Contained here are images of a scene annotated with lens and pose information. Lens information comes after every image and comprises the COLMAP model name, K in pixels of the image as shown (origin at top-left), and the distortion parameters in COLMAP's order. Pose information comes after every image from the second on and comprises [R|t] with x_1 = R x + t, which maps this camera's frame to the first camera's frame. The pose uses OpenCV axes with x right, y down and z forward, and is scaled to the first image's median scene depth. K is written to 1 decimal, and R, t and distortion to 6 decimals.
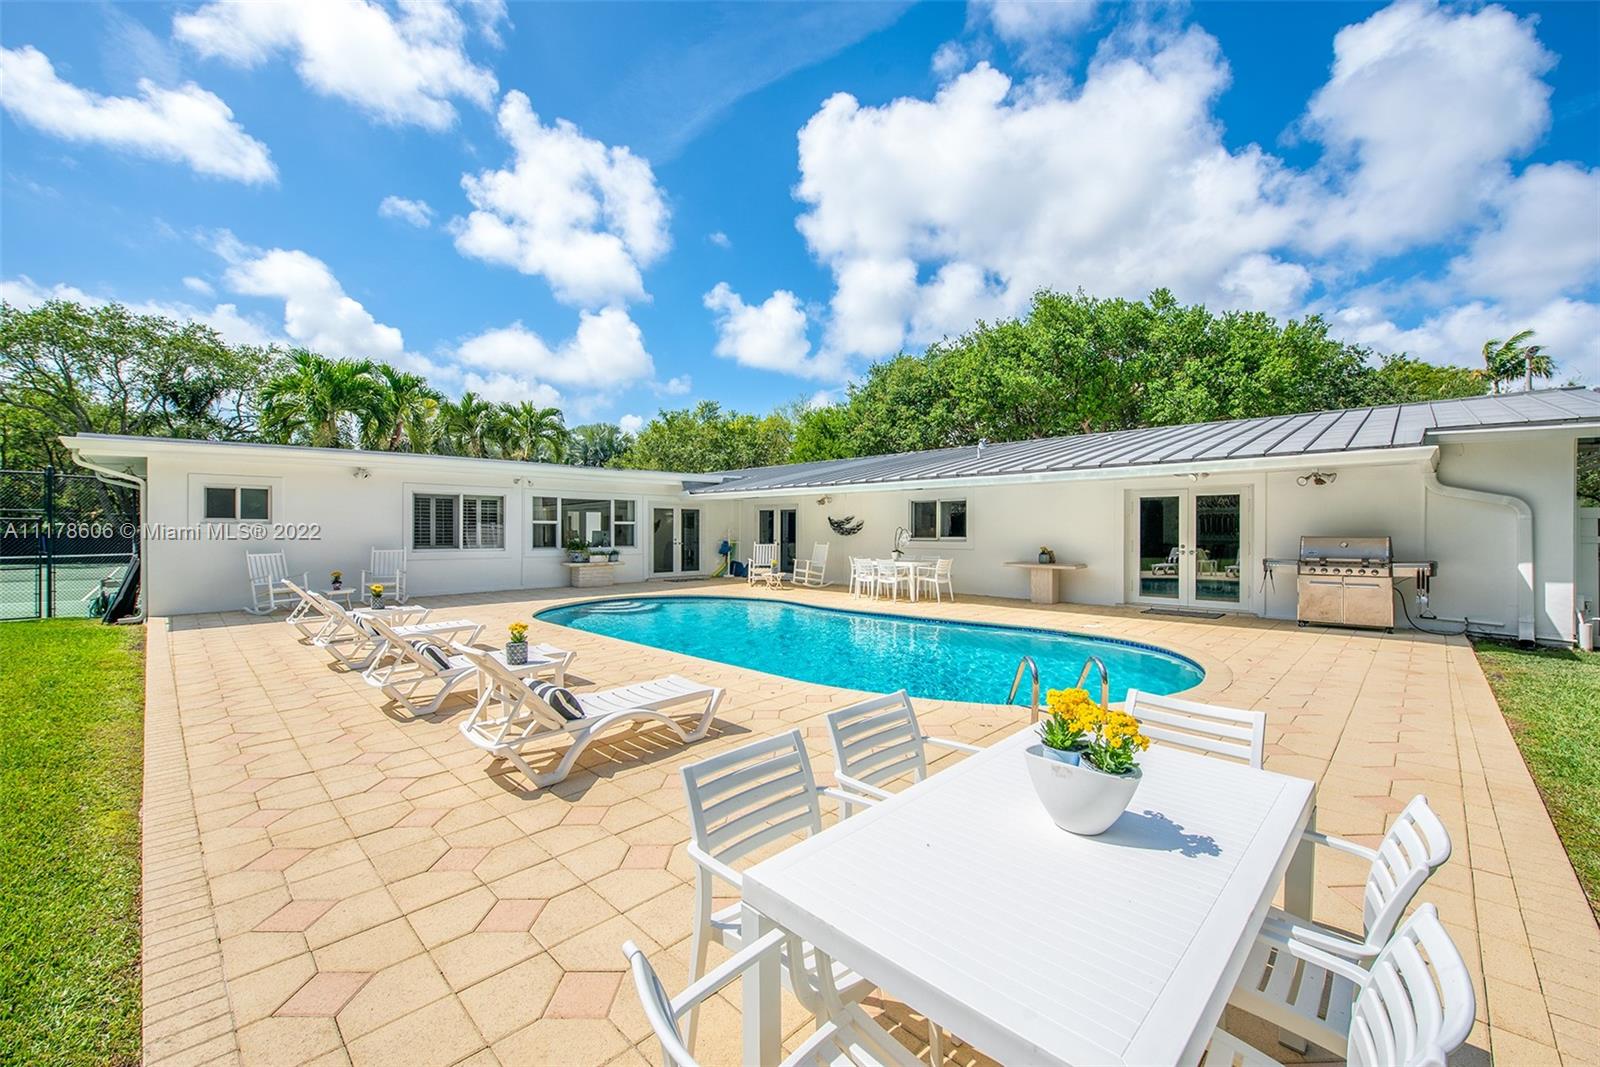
lens RADIAL K [[660.0, 0, 797.9], [0, 660.0, 533.3], [0, 0, 1]] dist [-0.003405, -0.000425]
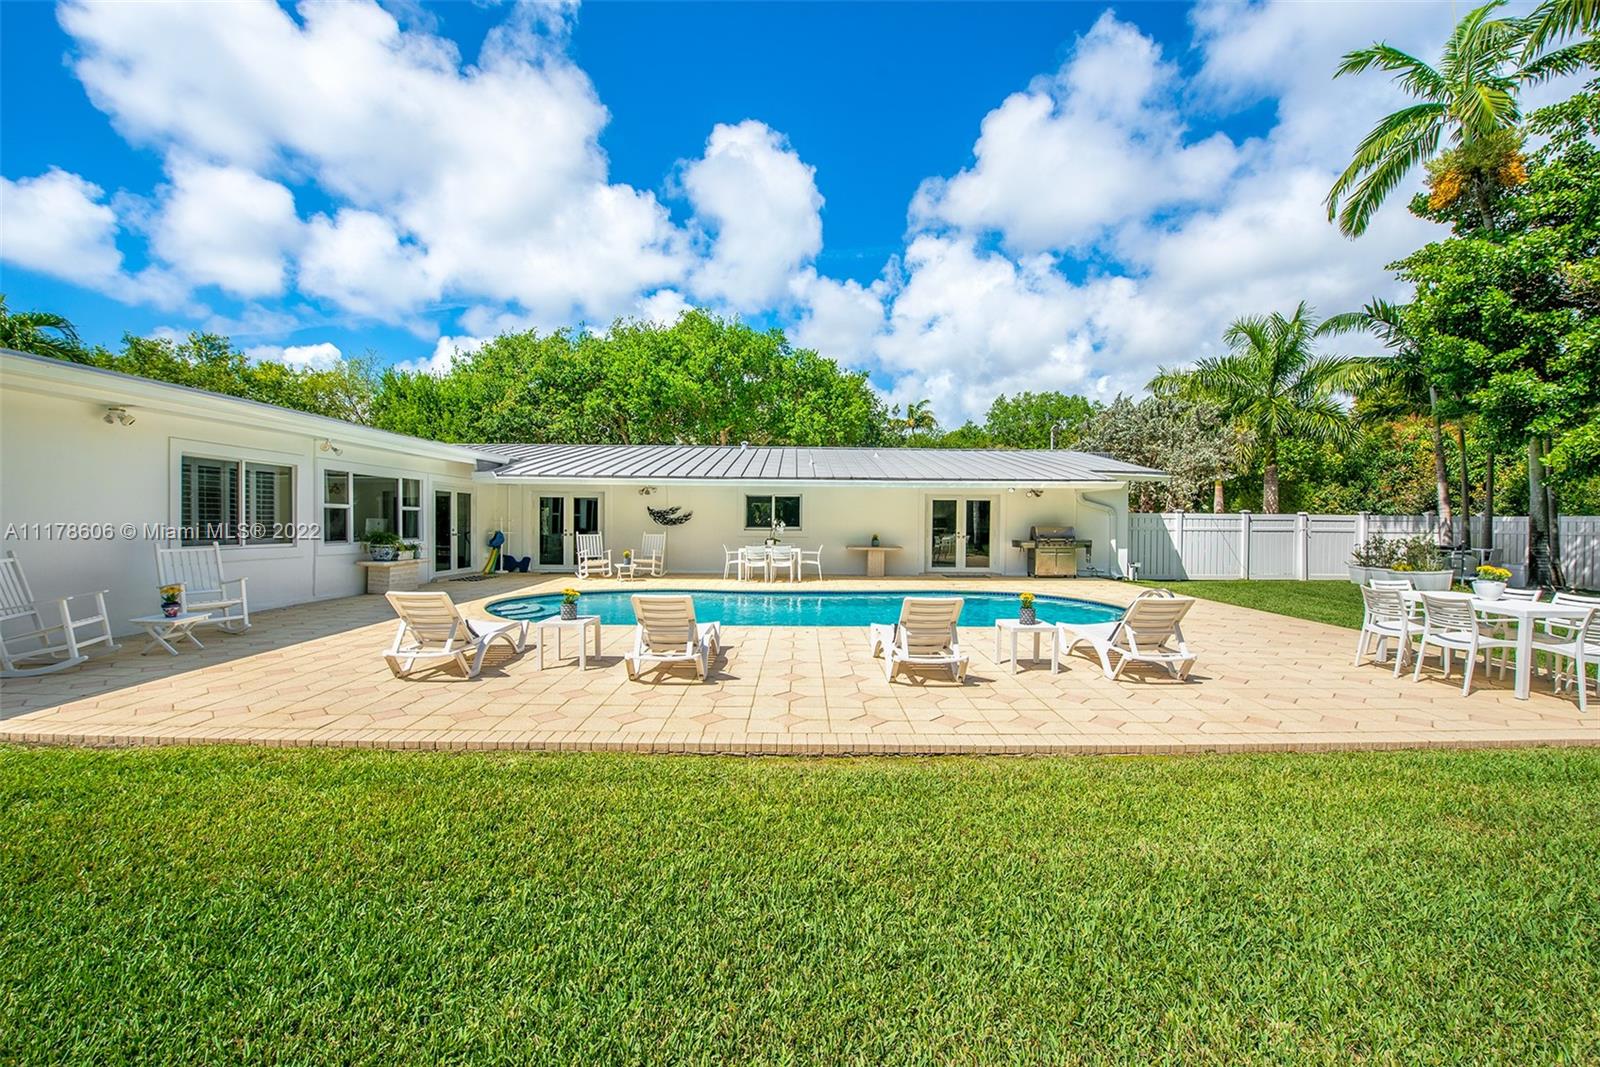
lens RADIAL K [[660.0, 0, 792.1], [0, 660.0, 530.7], [0, 0, 1]] dist [-0.003405, -0.000425]
pose [[0.707340, -0.005068, 0.706855, -0.499867], [-0.002346, 0.999952, 0.009517, 0.001675], [-0.706869, -0.008390, 0.707294, 0.134364]]
